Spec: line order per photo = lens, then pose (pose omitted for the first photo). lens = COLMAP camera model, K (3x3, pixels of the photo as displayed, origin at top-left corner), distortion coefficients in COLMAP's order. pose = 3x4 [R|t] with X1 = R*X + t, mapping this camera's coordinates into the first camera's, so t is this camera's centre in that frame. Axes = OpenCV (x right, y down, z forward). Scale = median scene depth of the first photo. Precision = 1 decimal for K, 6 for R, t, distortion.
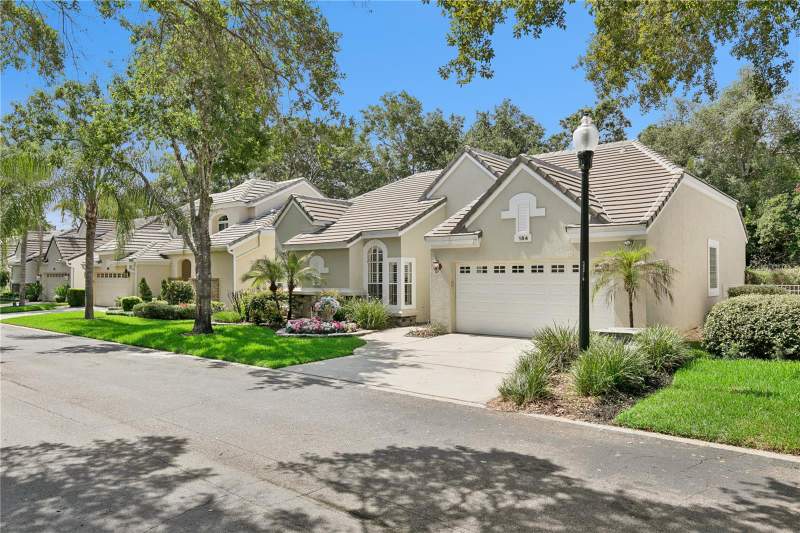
lens RADIAL K [[536.9, 0, 400.0], [0, 536.9, 266.5], [0, 0, 1]] dist [-0.003458, -0.001352]
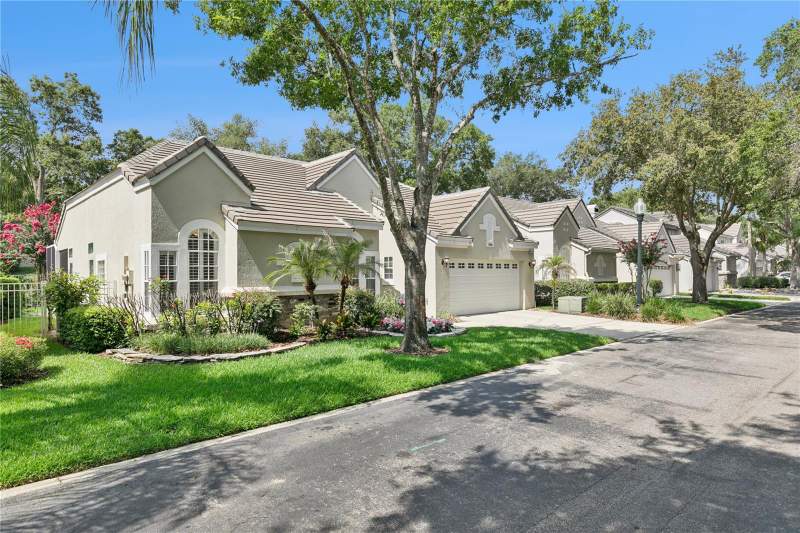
lens RADIAL K [[487.7, 0, 385.4], [0, 487.7, 267.9], [0, 0, 1]] dist [0.006071, 0.000450]
pose [[0.138330, 0.017241, 0.990236, -0.857288], [-0.011100, 0.999813, -0.015857, 0.026601], [-0.990324, -0.008798, 0.138496, 0.835777]]
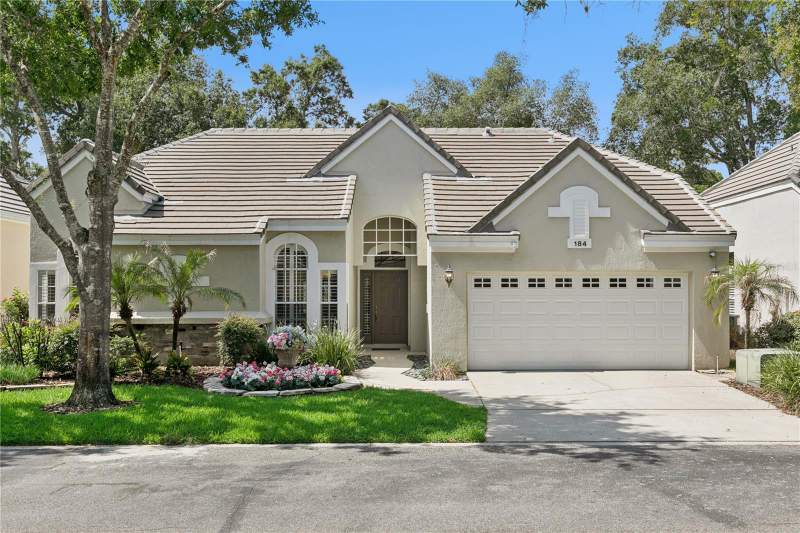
lens RADIAL K [[774.7, 0, 400.0], [0, 774.7, 266.5], [0, 0, 1]] dist [0.015850, 0.003625]
pose [[0.768350, 0.020682, 0.639696, -0.532149], [-0.012659, 0.999773, -0.017120, 0.002899], [-0.639905, 0.005056, 0.768438, 0.224867]]
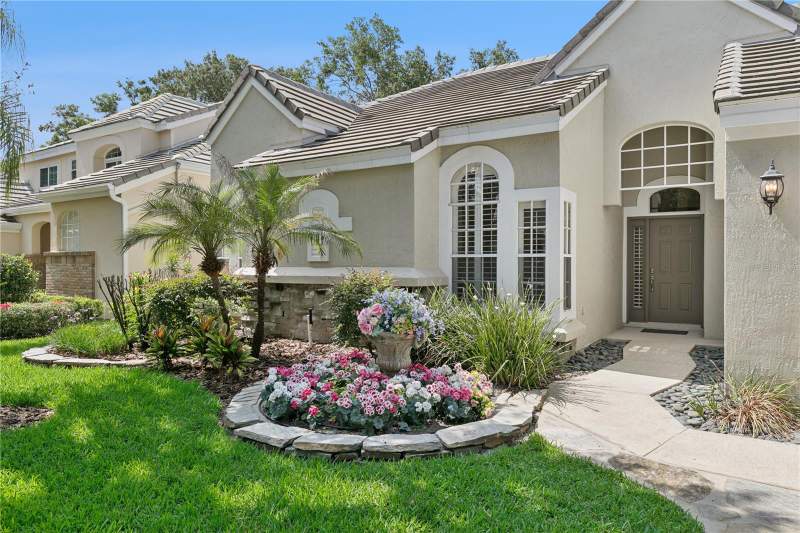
lens RADIAL K [[536.9, 0, 400.0], [0, 536.9, 266.5], [0, 0, 1]] dist [-0.003458, -0.001352]
pose [[0.991465, 0.006487, 0.130214, -0.155010], [-0.008970, 0.999789, 0.018495, 0.032697], [-0.130066, -0.019505, 0.991313, 0.612909]]
